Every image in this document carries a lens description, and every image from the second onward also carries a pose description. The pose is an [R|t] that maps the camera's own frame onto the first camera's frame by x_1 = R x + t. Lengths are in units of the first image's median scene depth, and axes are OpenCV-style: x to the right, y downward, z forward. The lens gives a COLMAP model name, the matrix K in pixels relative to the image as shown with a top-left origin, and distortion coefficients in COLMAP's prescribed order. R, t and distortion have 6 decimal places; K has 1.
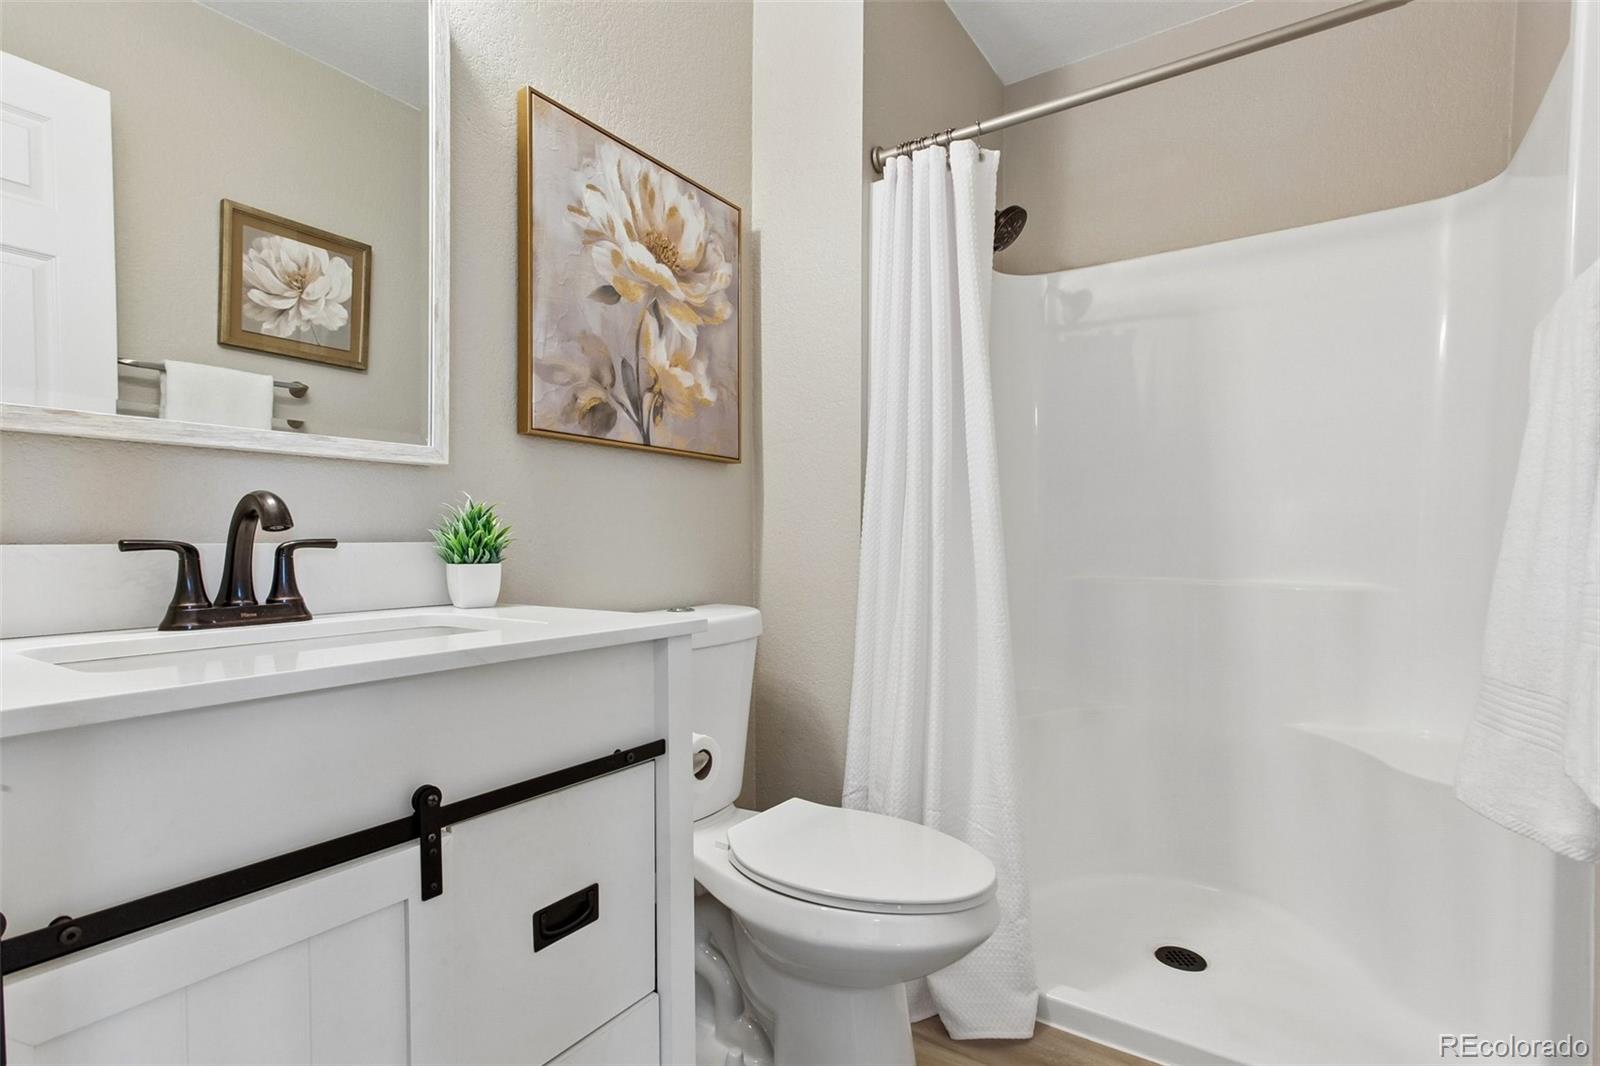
lens RADIAL K [[775.9, 0, 798.1], [0, 775.9, 535.7], [0, 0, 1]] dist [-0.004969, -0.000334]
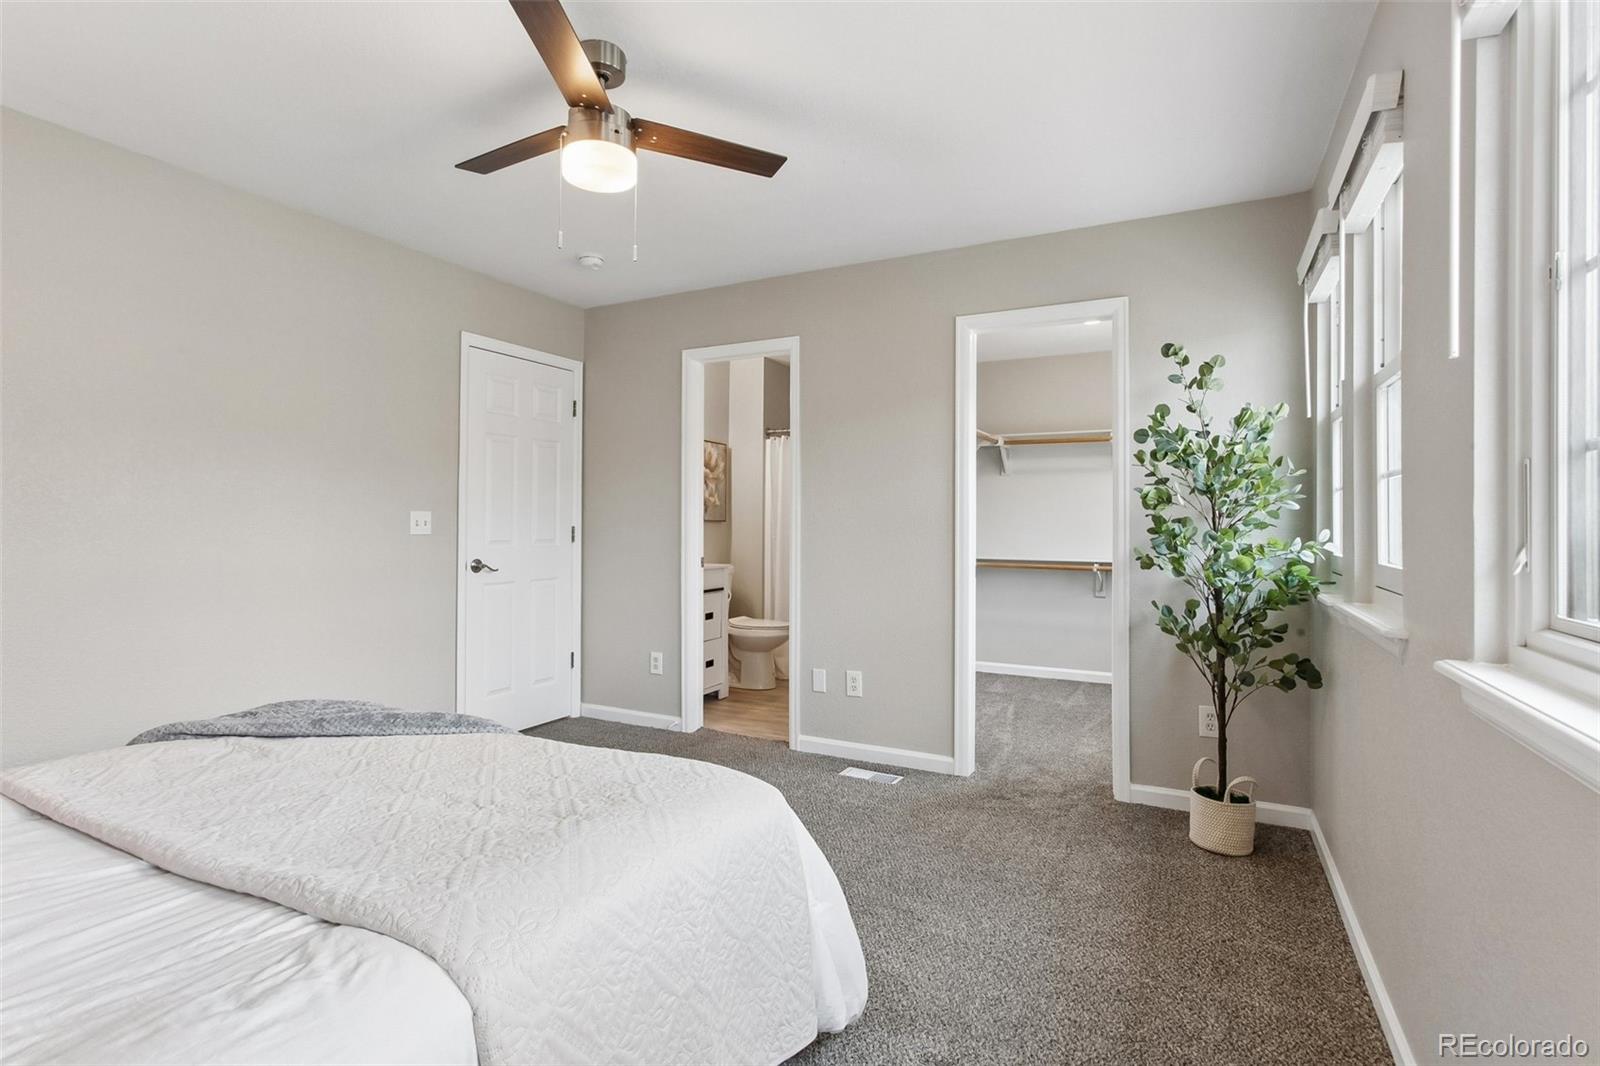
lens RADIAL K [[775.9, 0, 793.8], [0, 775.9, 525.1], [0, 0, 1]] dist [-0.004969, -0.000334]
pose [[0.992480, 0.005061, 0.122301, -0.339503], [-0.005663, 0.999973, 0.004582, -0.171062], [-0.122275, -0.005240, 0.992482, -4.095230]]
